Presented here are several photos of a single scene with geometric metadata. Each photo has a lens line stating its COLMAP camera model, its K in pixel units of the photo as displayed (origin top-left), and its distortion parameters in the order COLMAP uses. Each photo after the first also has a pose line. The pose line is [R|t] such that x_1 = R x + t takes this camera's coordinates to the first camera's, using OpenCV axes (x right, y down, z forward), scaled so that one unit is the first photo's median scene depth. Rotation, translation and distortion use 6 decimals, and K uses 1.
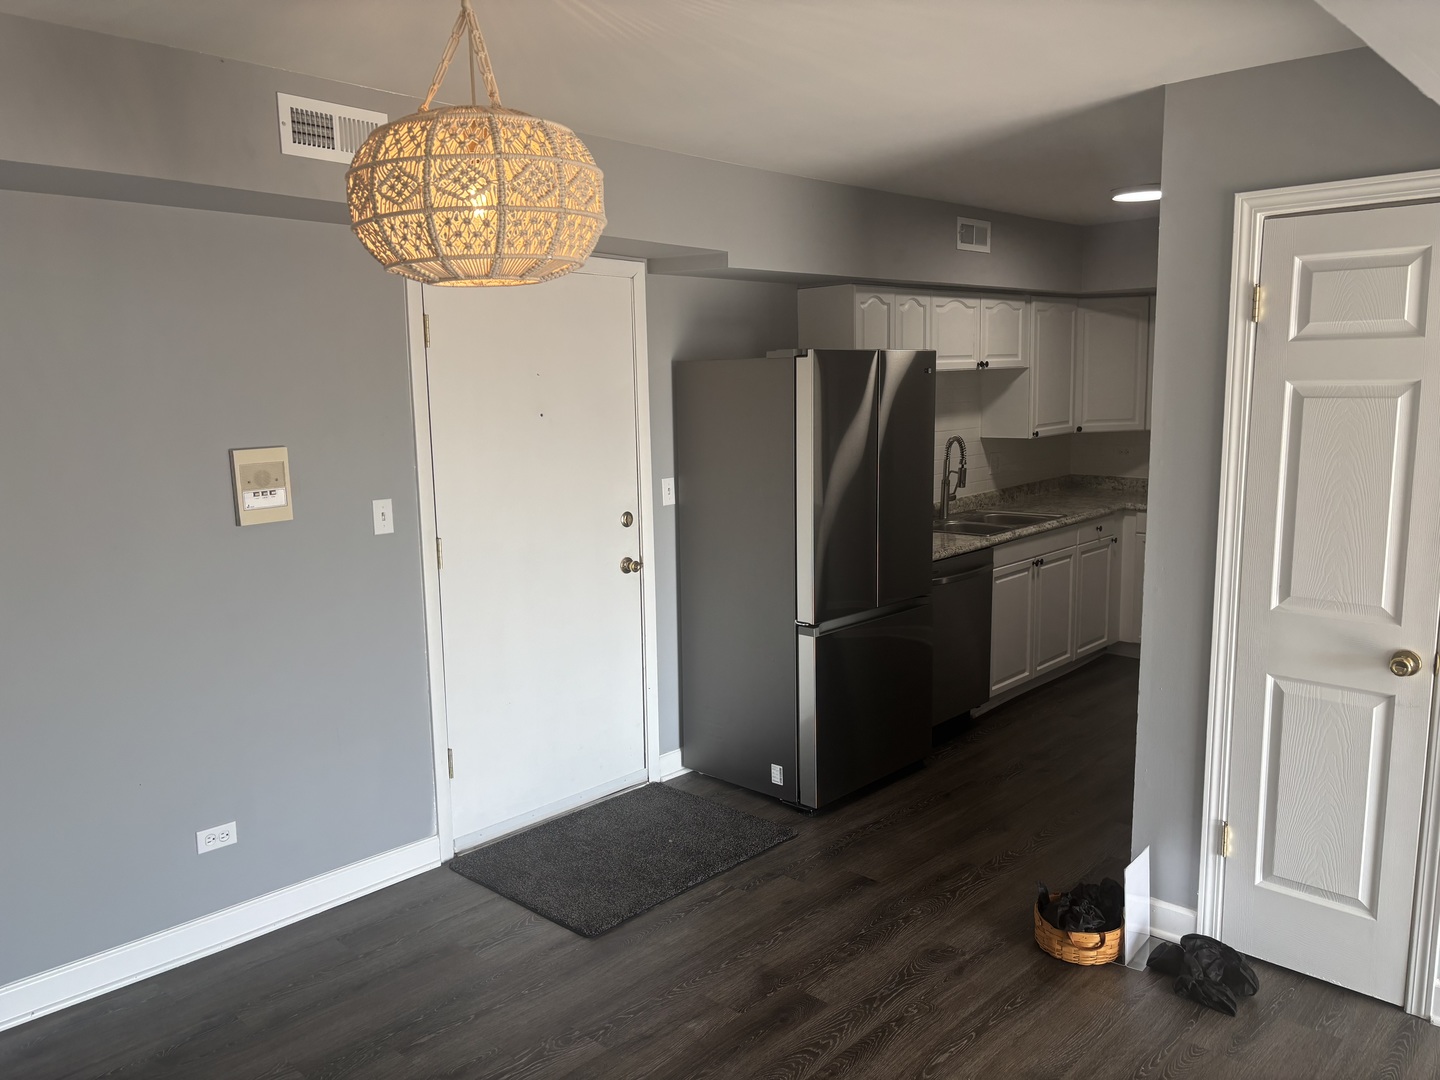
lens RADIAL K [[1069.0, 0, 725.7], [0, 1069.0, 533.1], [0, 0, 1]] dist [0.030806, -0.004880]
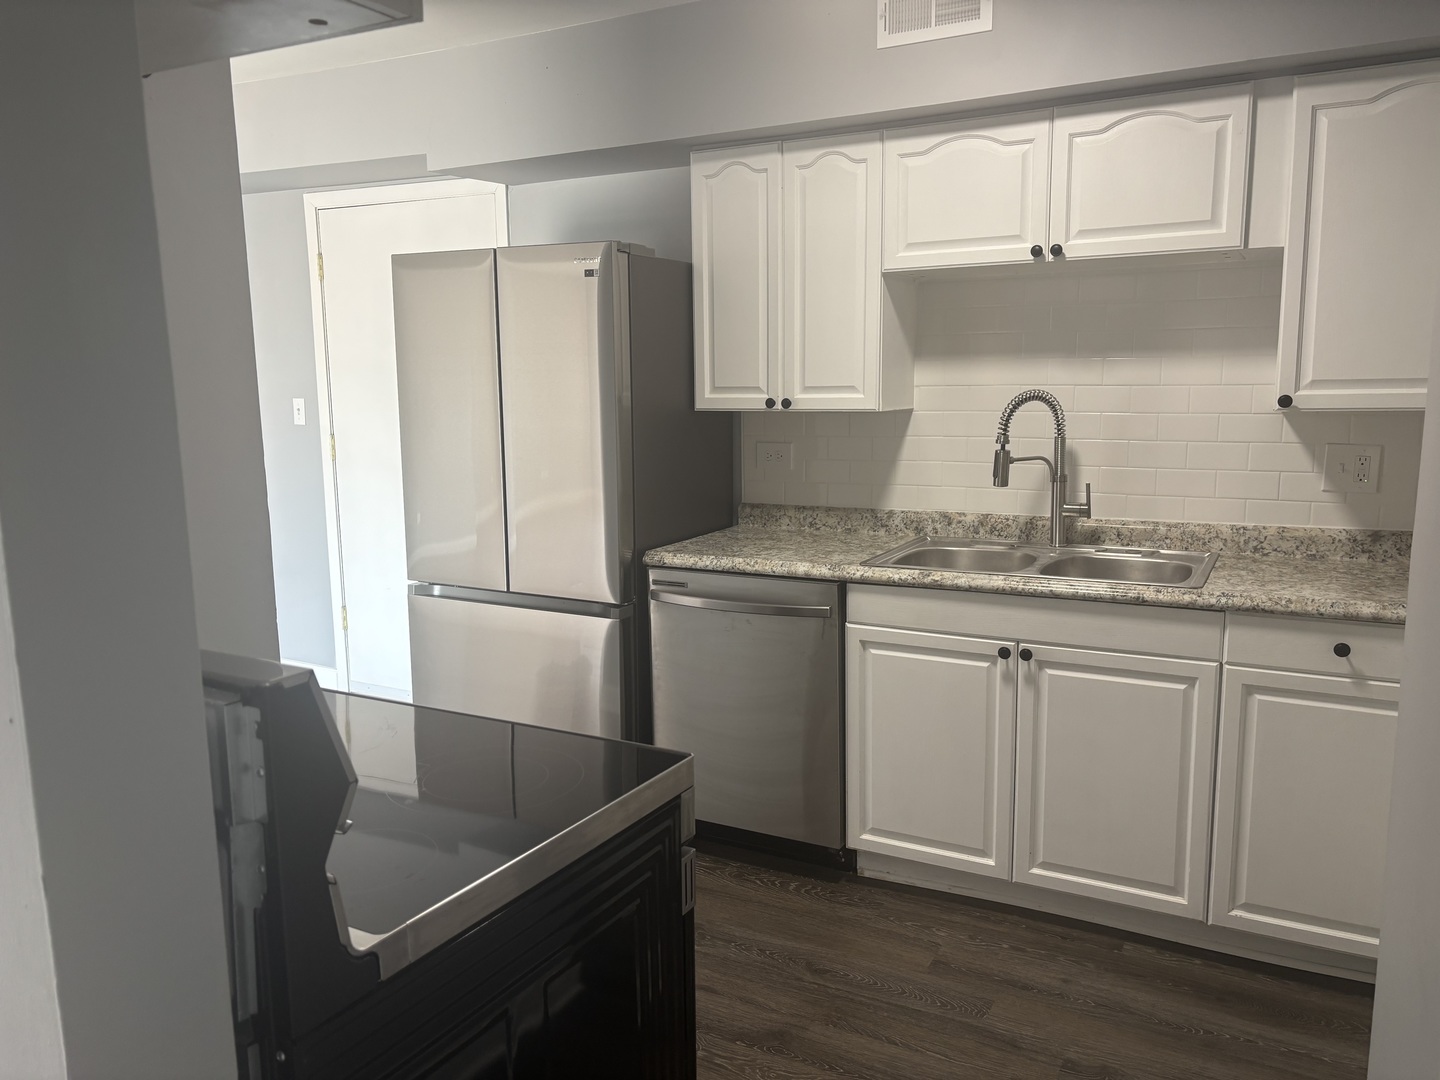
lens RADIAL K [[1069.0, 0, 725.7], [0, 1069.0, 533.1], [0, 0, 1]] dist [0.030806, -0.004880]
pose [[0.278971, 0.164024, -0.946188, 0.696891], [-0.135683, 0.982153, 0.130254, -0.071122], [0.950666, 0.092044, 0.296247, 0.710076]]
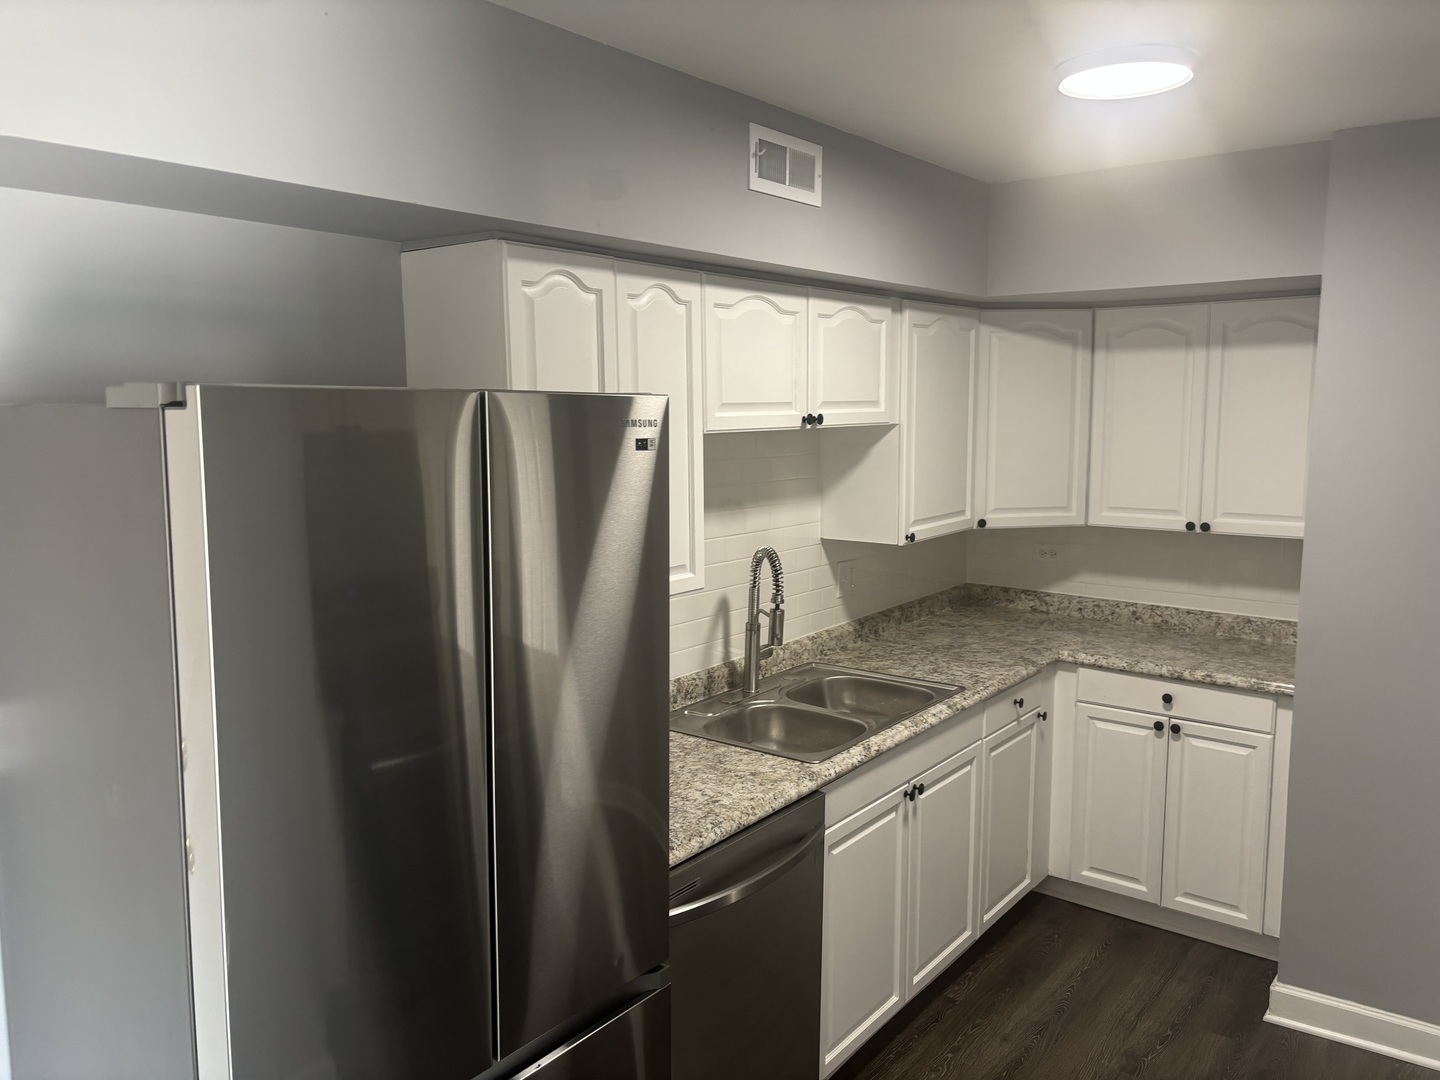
lens RADIAL K [[1069.0, 0, 725.7], [0, 1069.0, 533.1], [0, 0, 1]] dist [0.030806, -0.004880]
pose [[0.995122, 0.006063, 0.098470, 0.142310], [-0.003126, 0.999546, -0.029959, -0.083003], [-0.098607, 0.029505, 0.994689, 0.466951]]
